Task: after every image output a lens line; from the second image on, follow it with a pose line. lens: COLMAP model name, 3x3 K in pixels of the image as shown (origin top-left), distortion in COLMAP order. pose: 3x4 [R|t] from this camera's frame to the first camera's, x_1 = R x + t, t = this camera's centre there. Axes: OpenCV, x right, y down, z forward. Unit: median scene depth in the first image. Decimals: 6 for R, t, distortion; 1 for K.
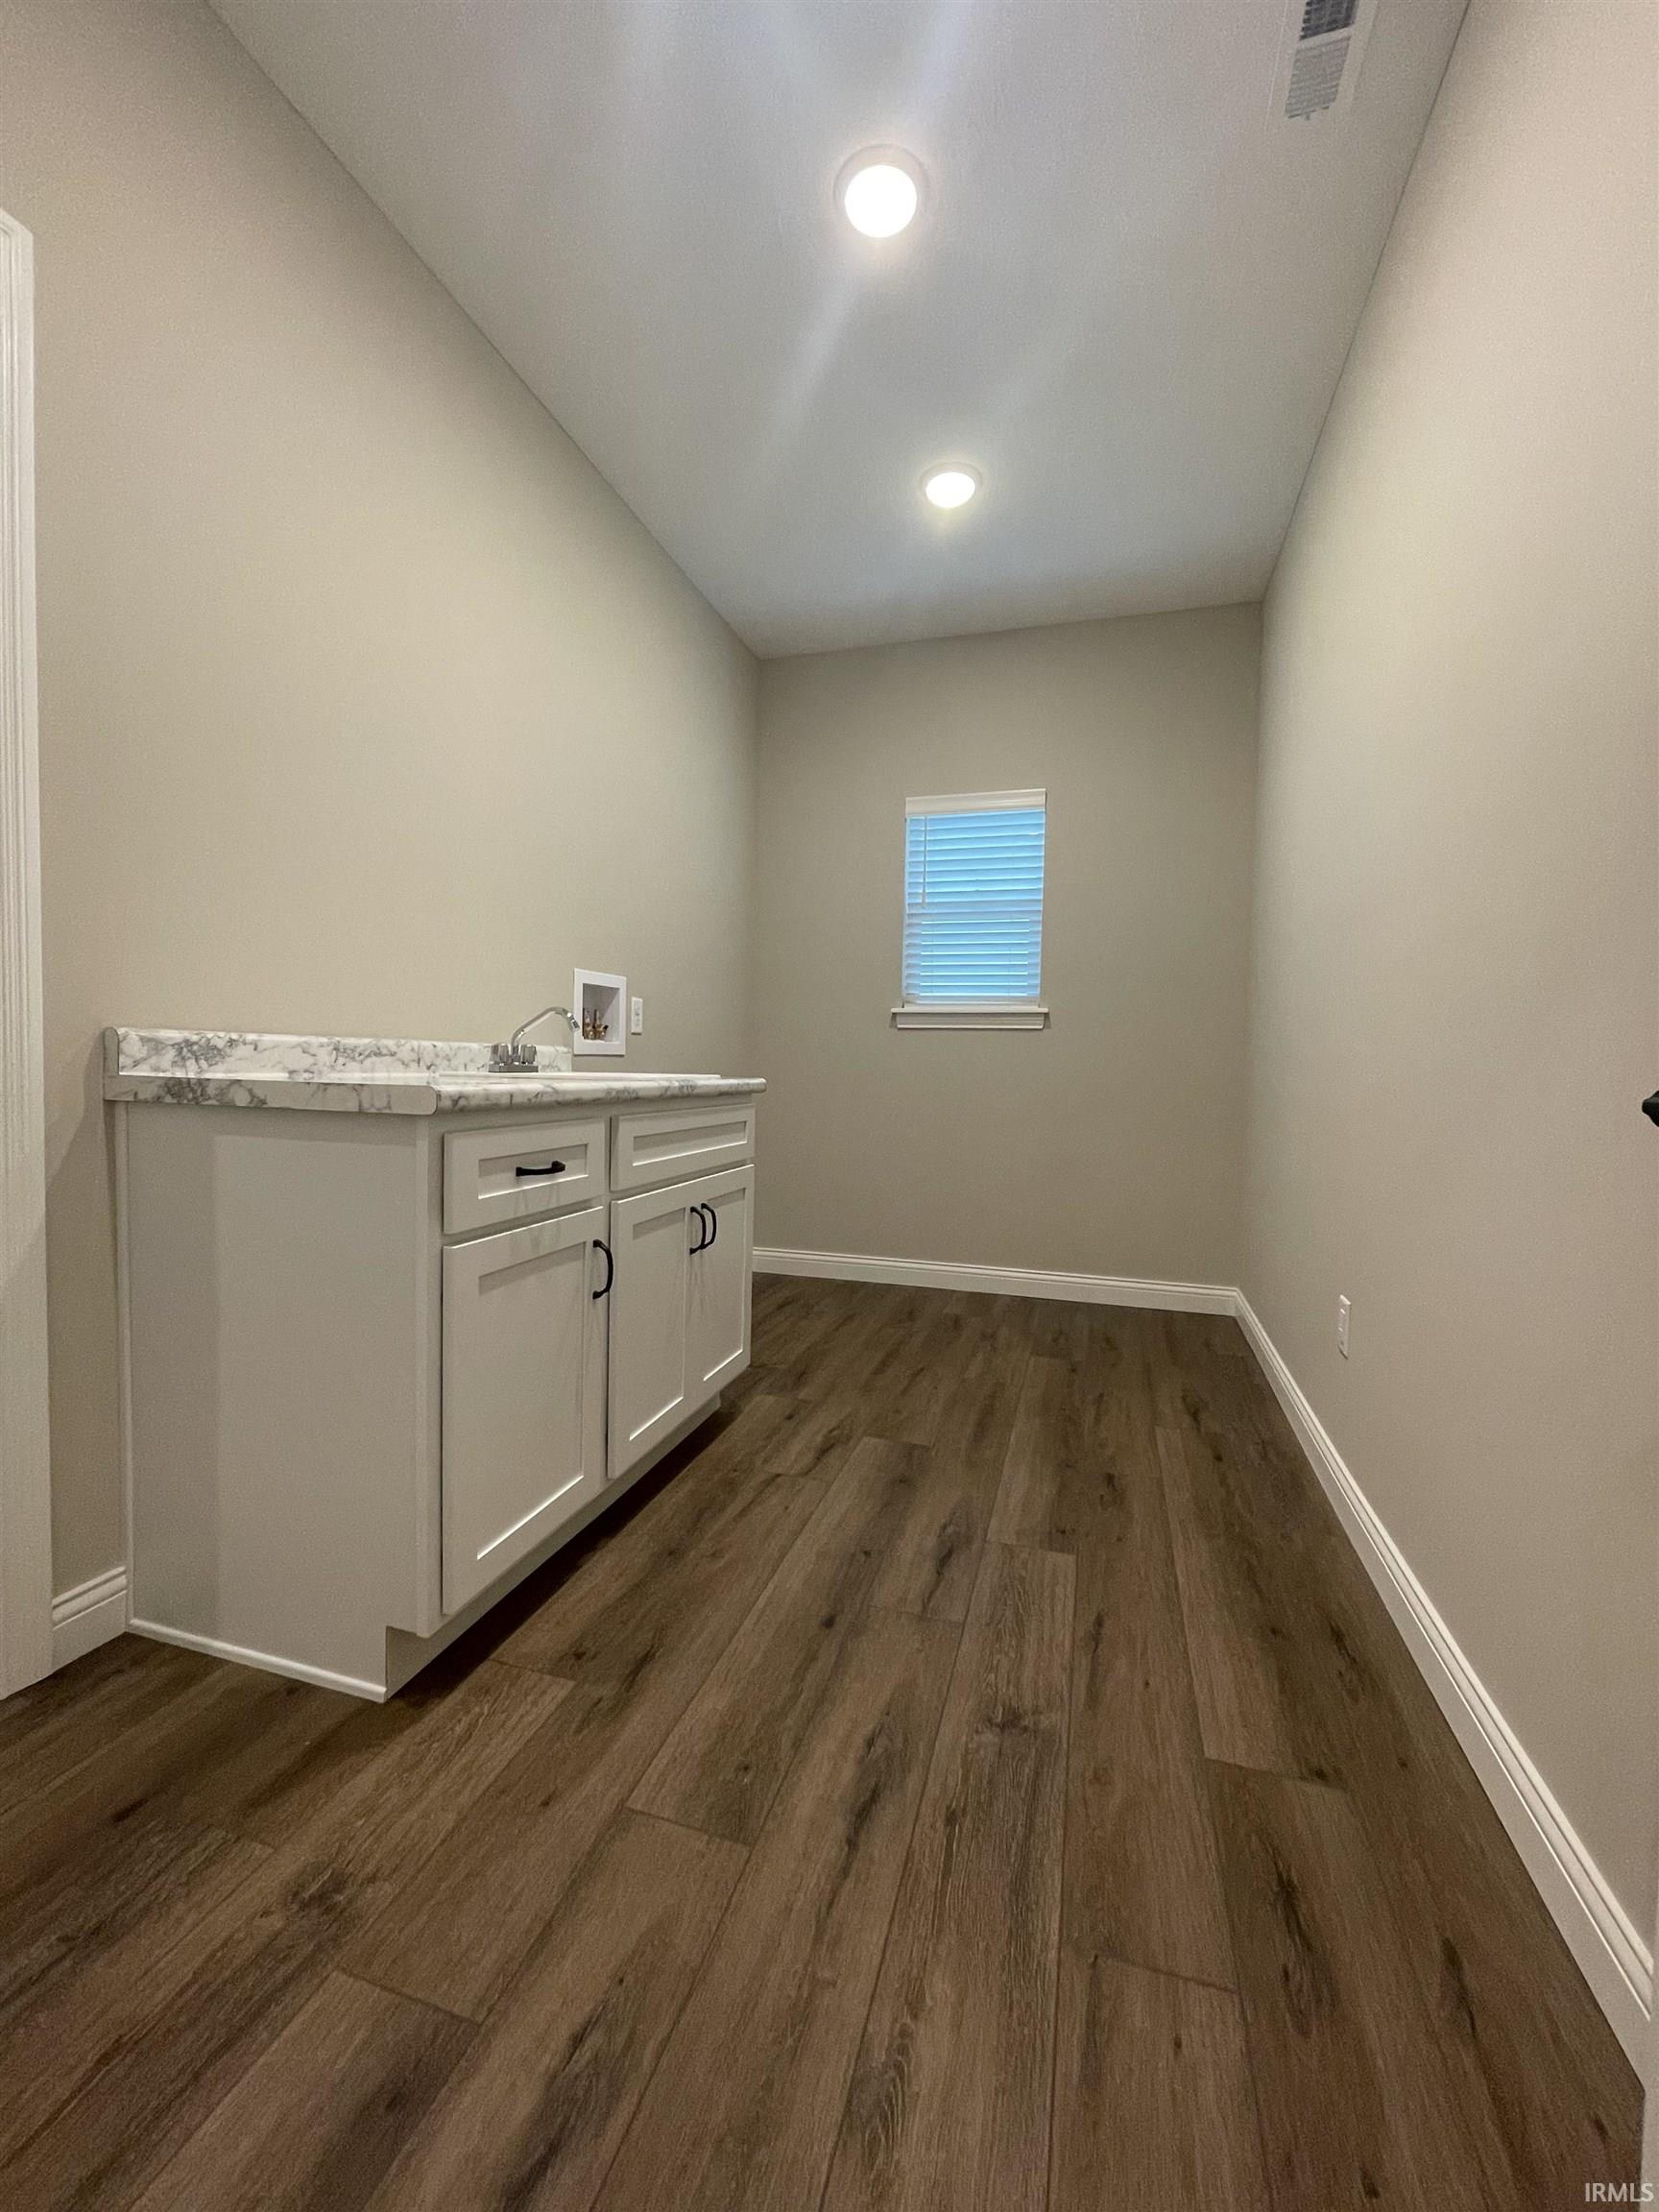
lens RADIAL K [[890.9, 0, 828.3], [0, 890.9, 1096.6], [0, 0, 1]] dist [0.000242, 0.000595]
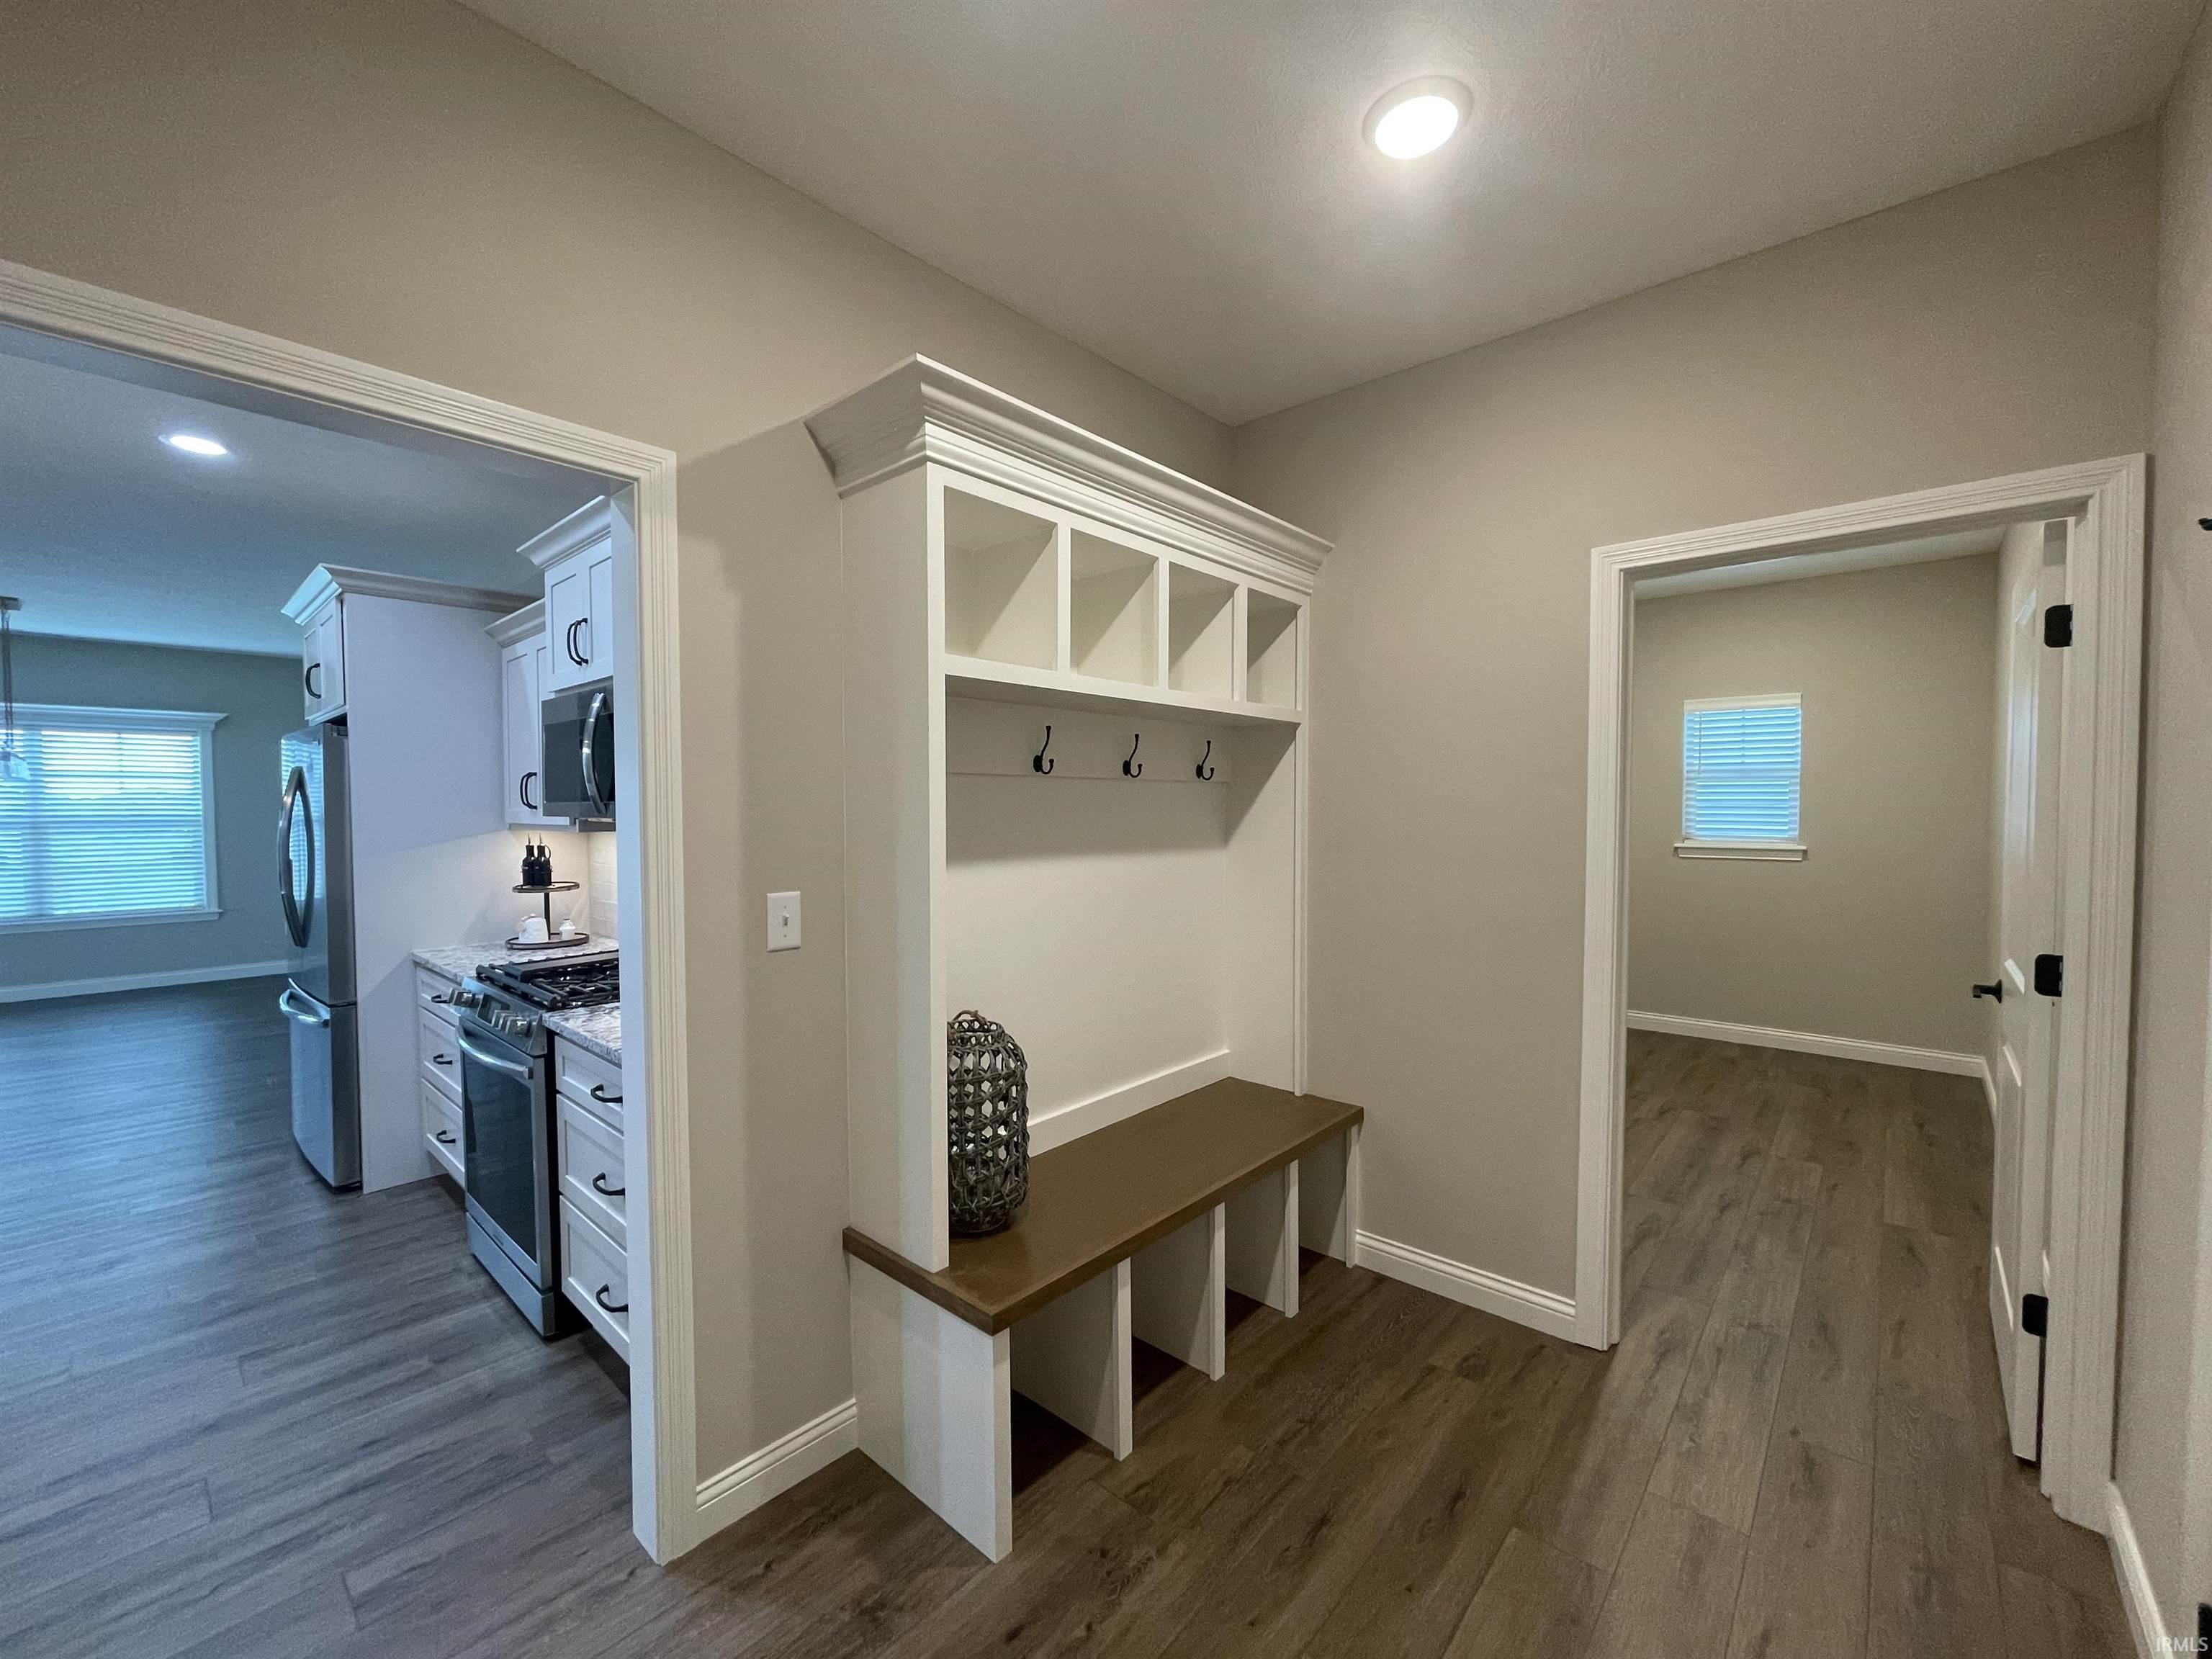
lens RADIAL K [[897.1, 0, 1107.2], [0, 897.1, 834.3], [0, 0, 1]] dist [-0.000427, 0.000243]
pose [[0.910306, -0.008554, -0.413847, -0.268530], [0.005534, 0.999949, -0.008494, -0.174973], [0.413899, 0.005442, 0.910307, -1.162916]]
